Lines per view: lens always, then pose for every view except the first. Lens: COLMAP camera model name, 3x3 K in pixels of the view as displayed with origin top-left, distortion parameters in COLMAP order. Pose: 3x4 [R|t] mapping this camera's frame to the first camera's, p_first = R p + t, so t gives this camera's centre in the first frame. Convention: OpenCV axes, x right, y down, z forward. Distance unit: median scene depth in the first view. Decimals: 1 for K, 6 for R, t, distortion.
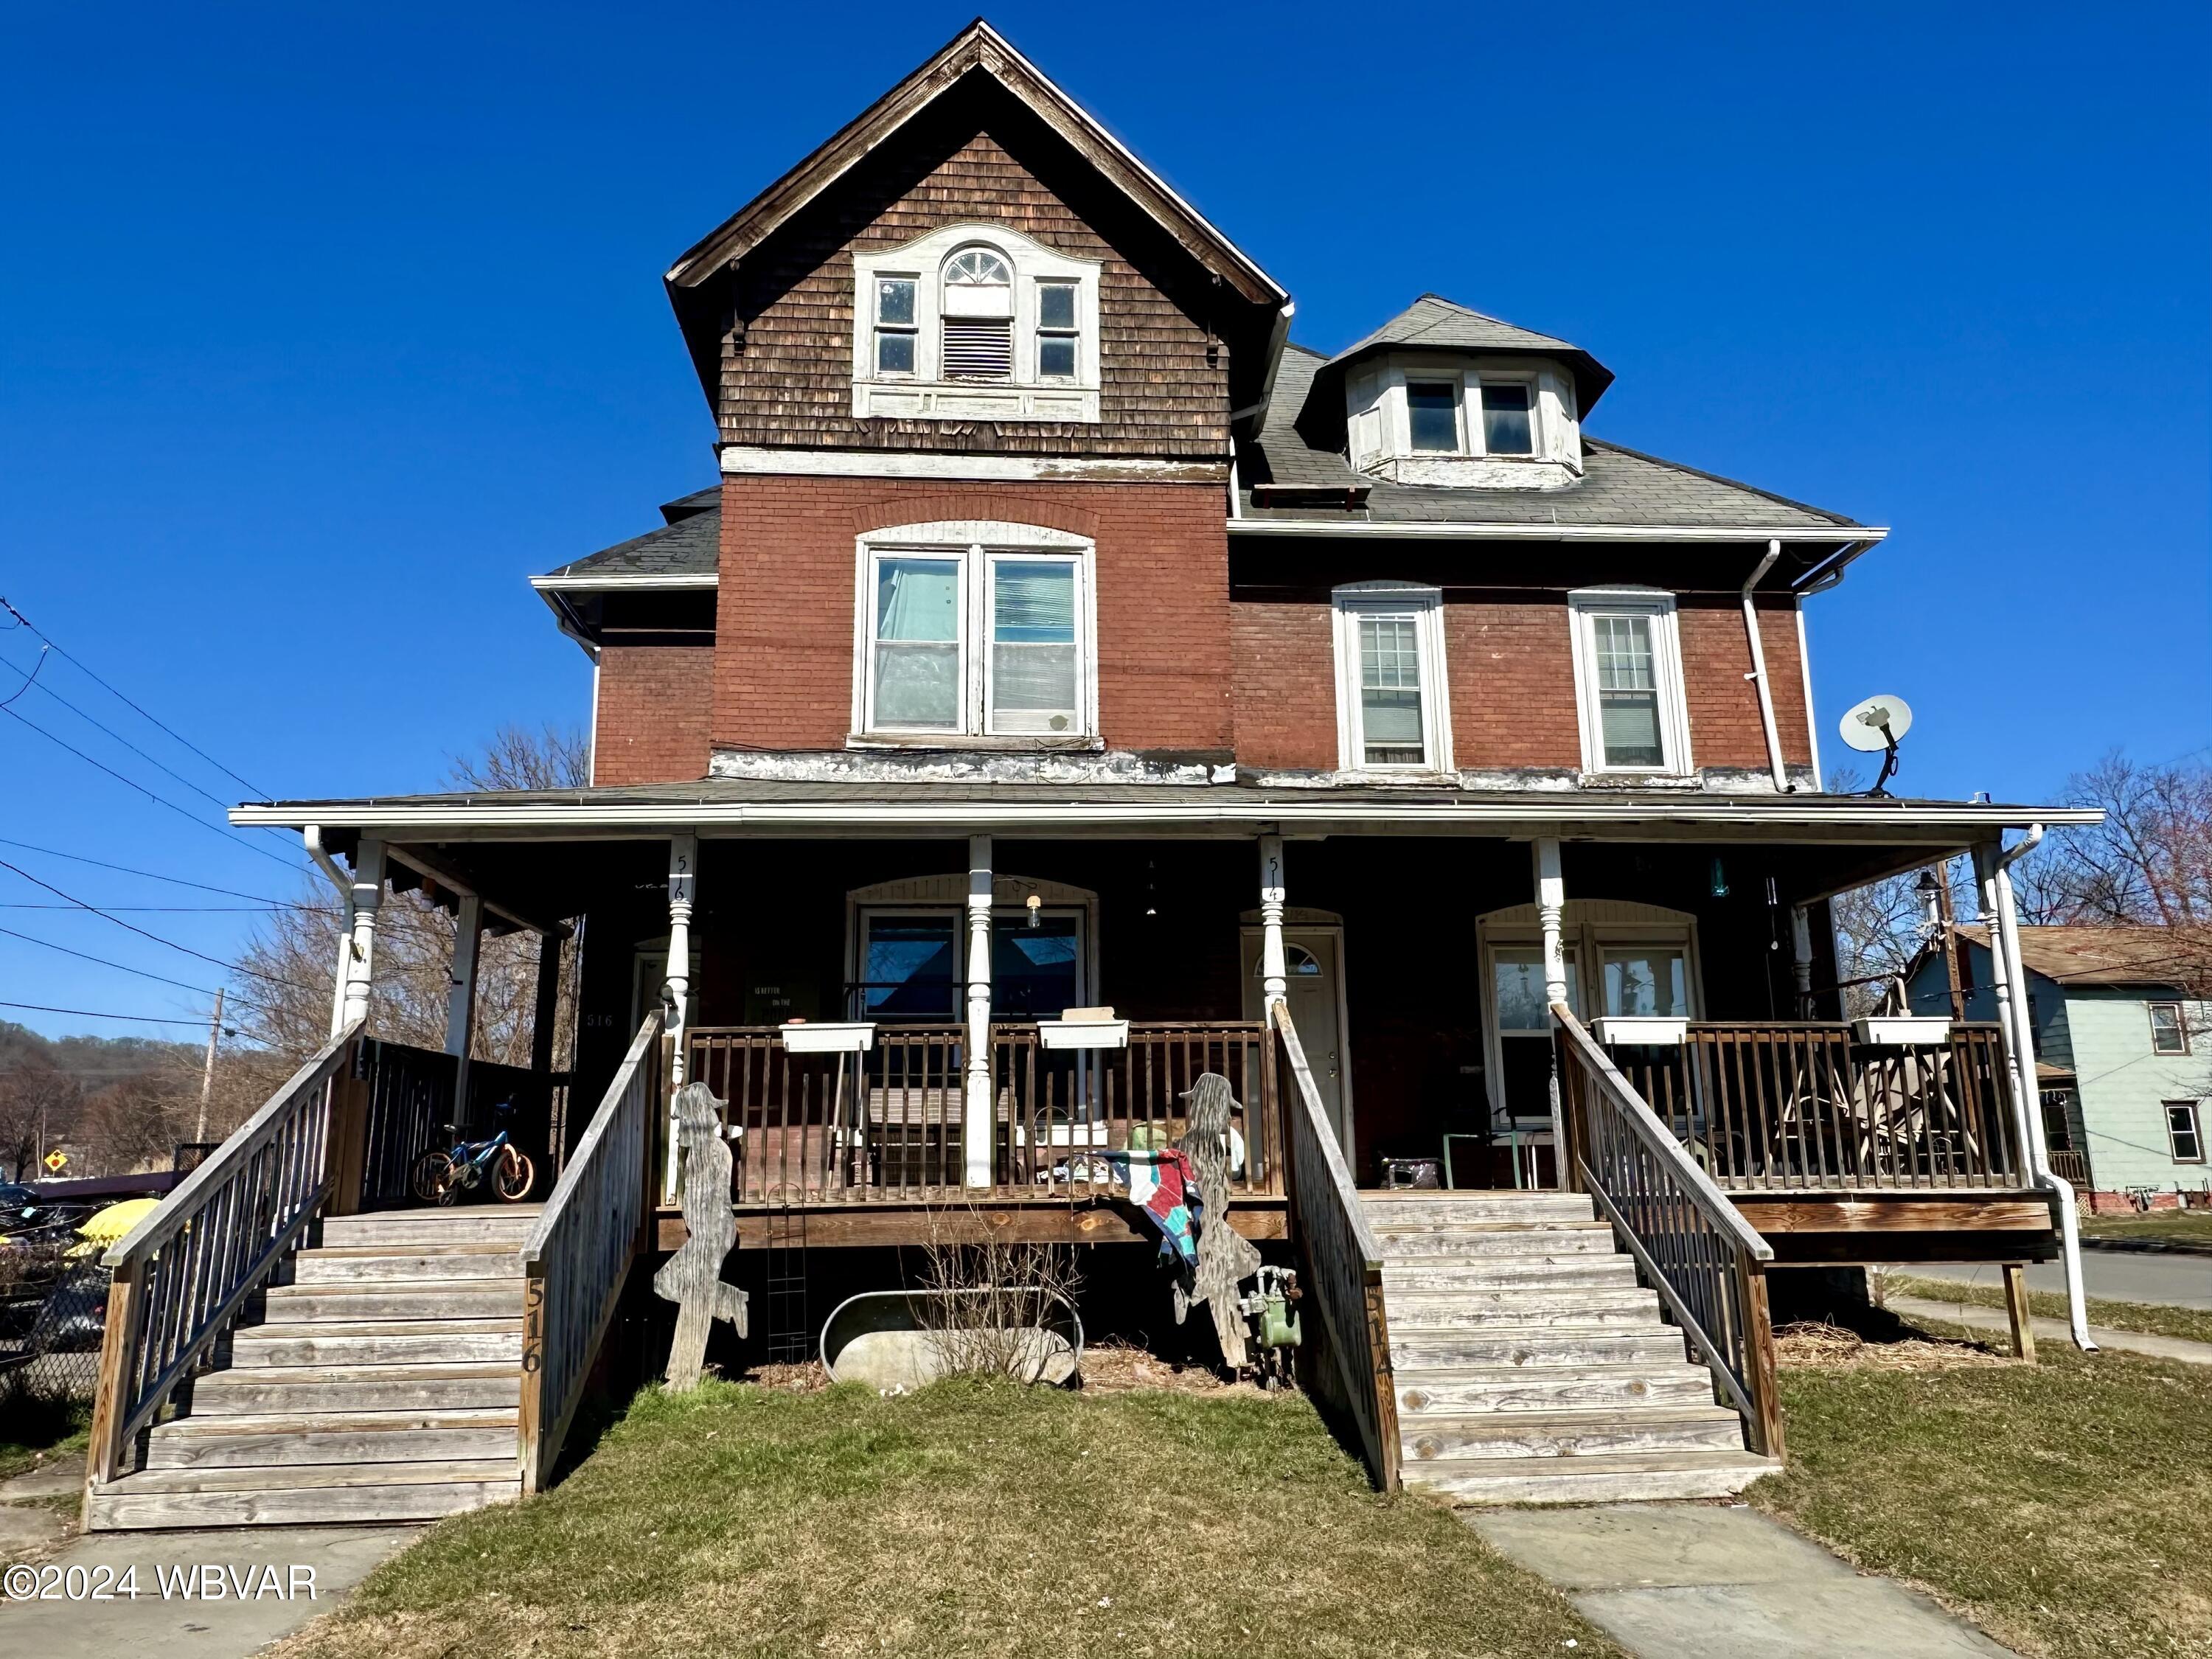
lens RADIAL K [[1601.9, 0, 1106.0], [0, 1601.9, 829.5], [0, 0, 1]] dist [-0.001286, 0.001325]
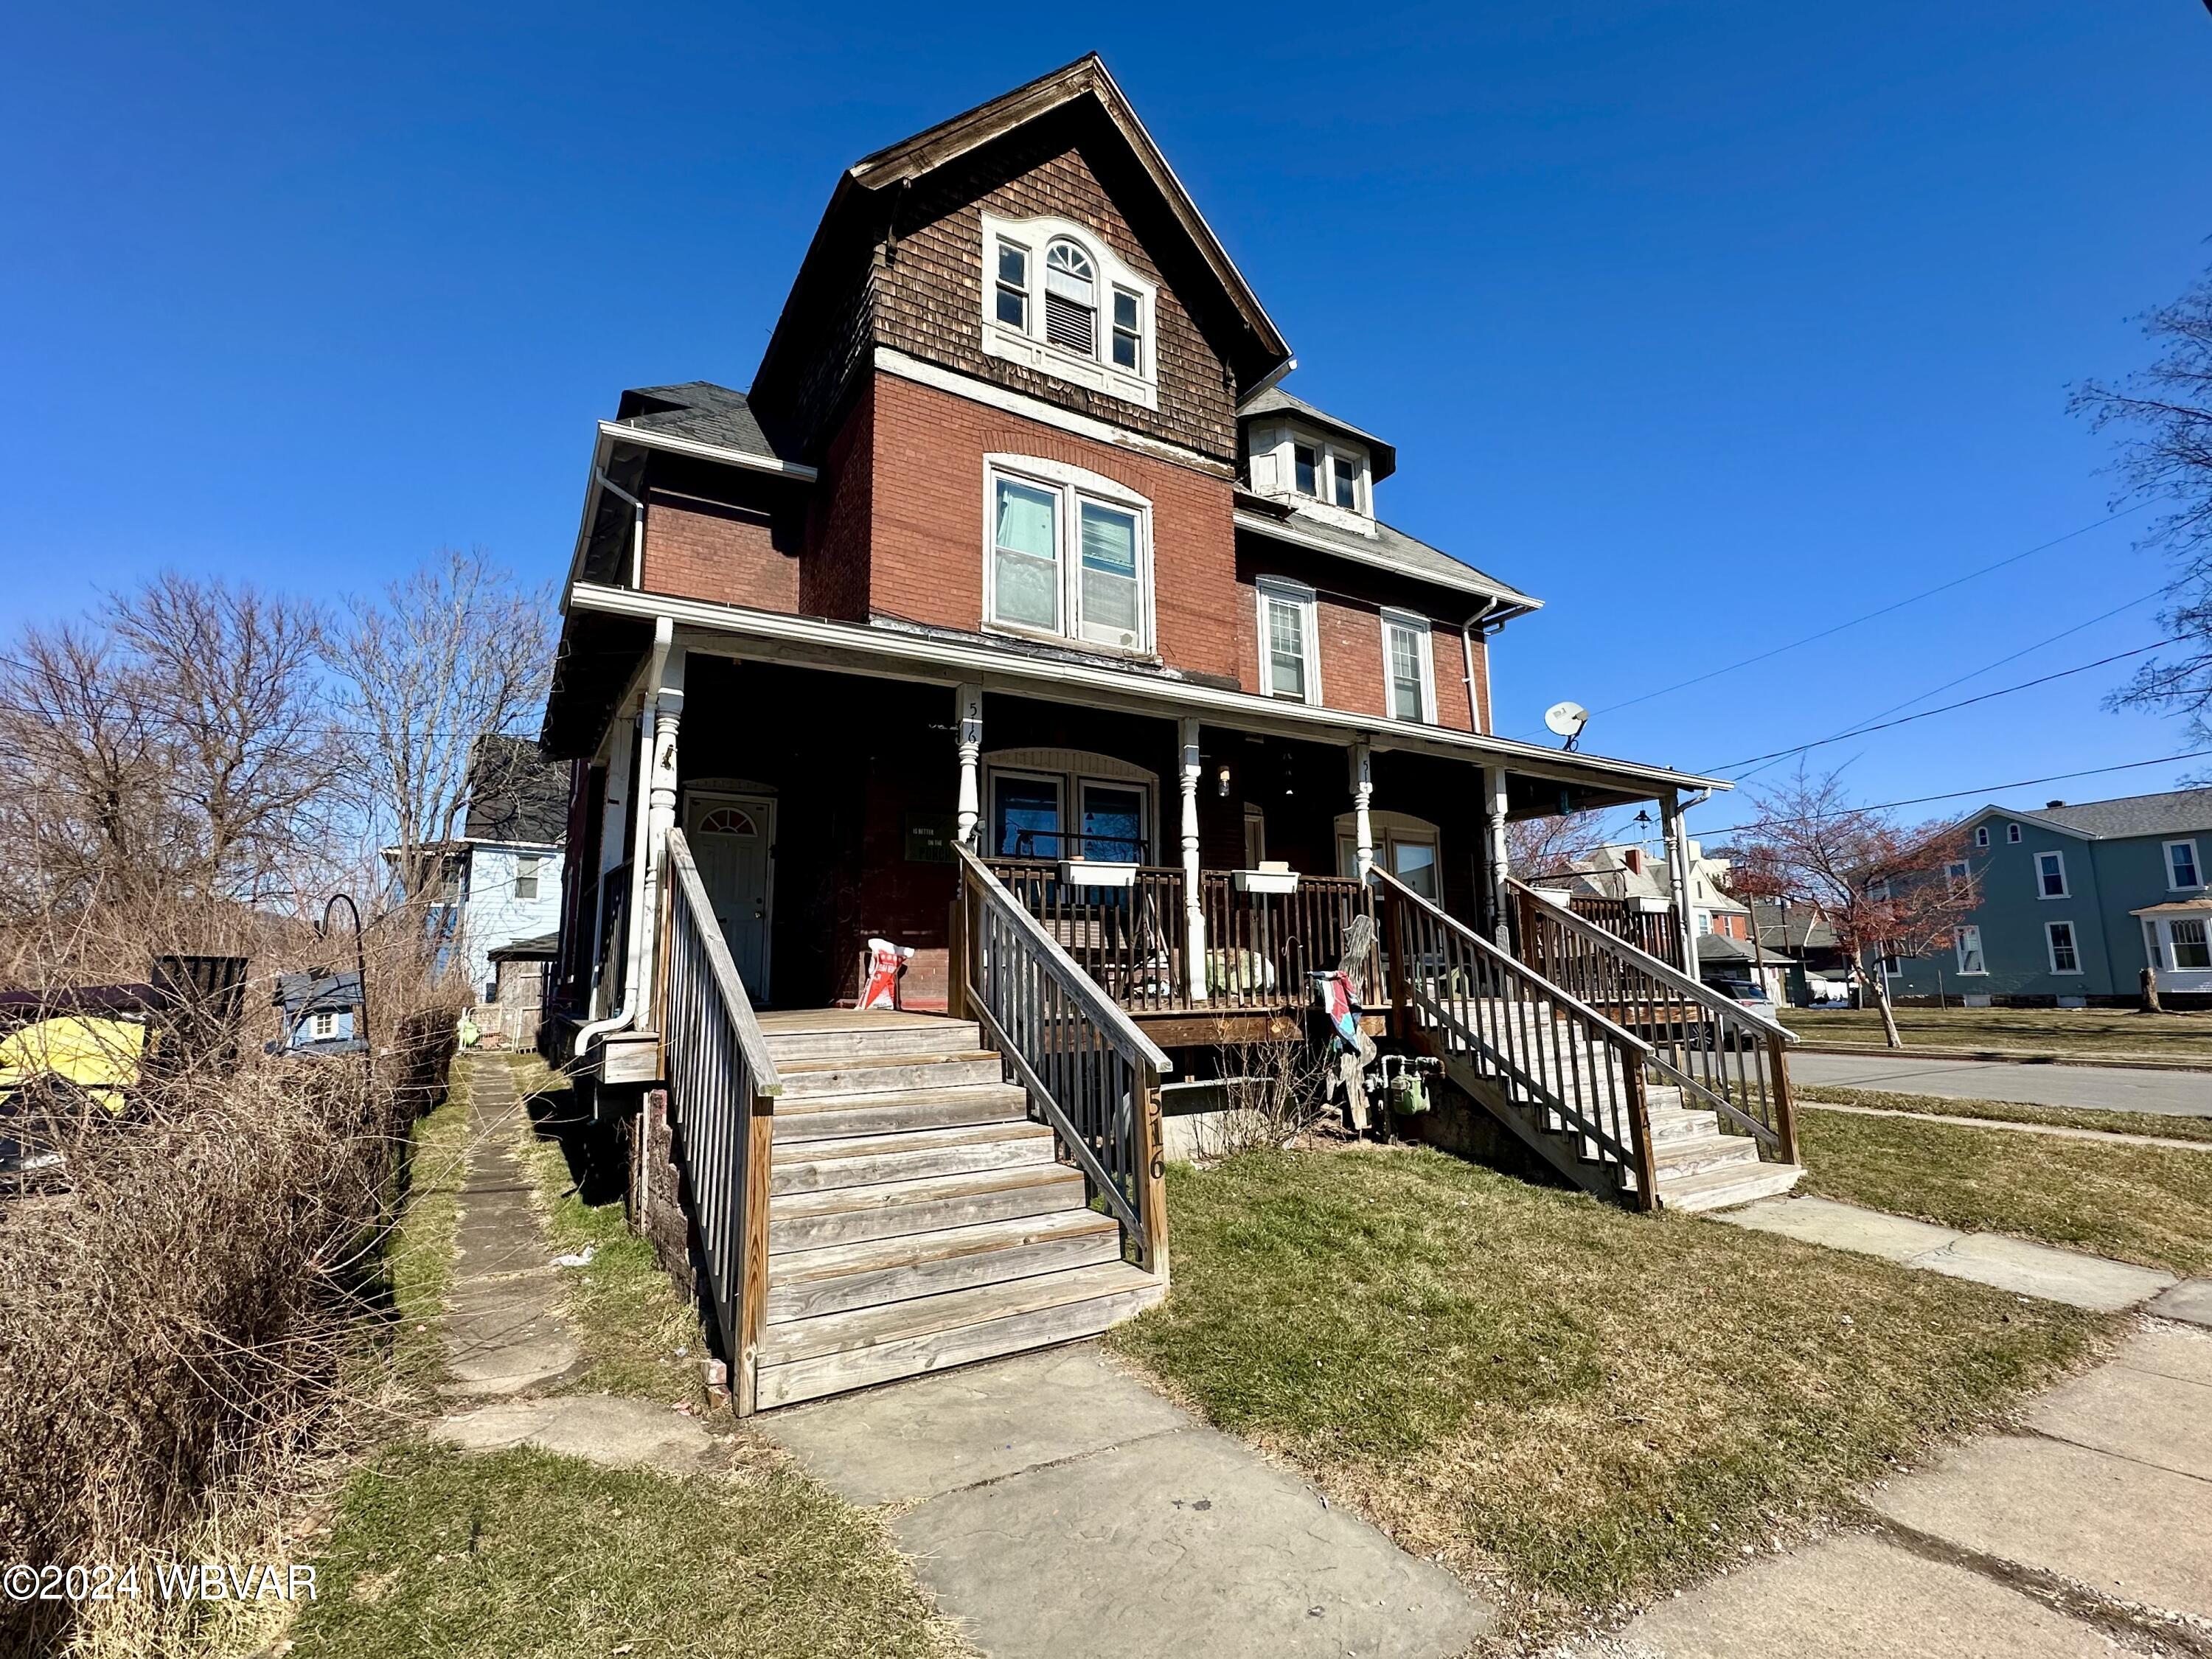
lens RADIAL K [[1049.6, 0, 1106.0], [0, 1049.6, 829.5], [0, 0, 1]] dist [-0.002963, -0.000297]
pose [[0.877551, 0.072499, 0.473970, -0.420312], [-0.100260, 0.994396, 0.033526, 0.056210], [-0.468883, -0.076941, 0.879903, 0.255778]]
